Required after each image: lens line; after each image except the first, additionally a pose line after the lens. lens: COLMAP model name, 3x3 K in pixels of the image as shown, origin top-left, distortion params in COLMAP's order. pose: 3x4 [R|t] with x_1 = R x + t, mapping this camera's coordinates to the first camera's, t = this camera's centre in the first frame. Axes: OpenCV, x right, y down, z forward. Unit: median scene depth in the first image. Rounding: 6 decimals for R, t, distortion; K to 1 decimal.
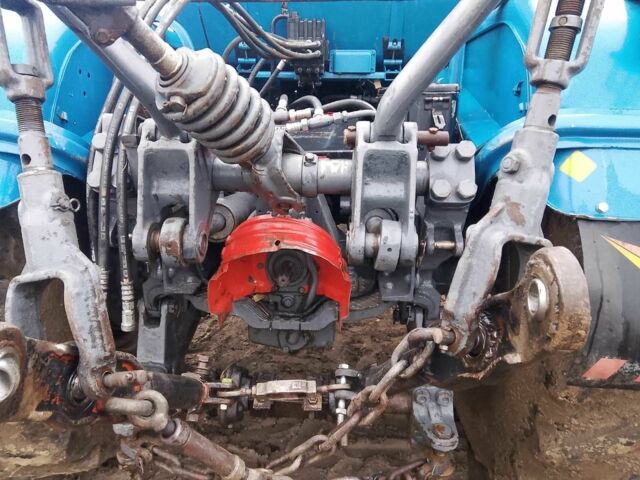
lens RADIAL K [[471.5, 0, 318.1], [0, 471.5, 240.9], [0, 0, 1]] dist [0.073735, -0.004062]
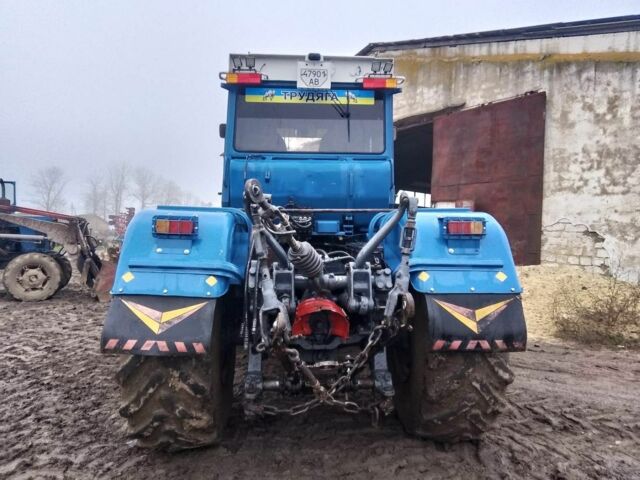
lens RADIAL K [[471.5, 0, 318.6], [0, 471.5, 240.3], [0, 0, 1]] dist [0.073735, -0.004062]
pose [[0.991257, -0.006554, 0.131779, -0.468035], [0.040777, 0.965090, -0.258725, 0.342792], [-0.125483, 0.261837, 0.956920, -1.695772]]
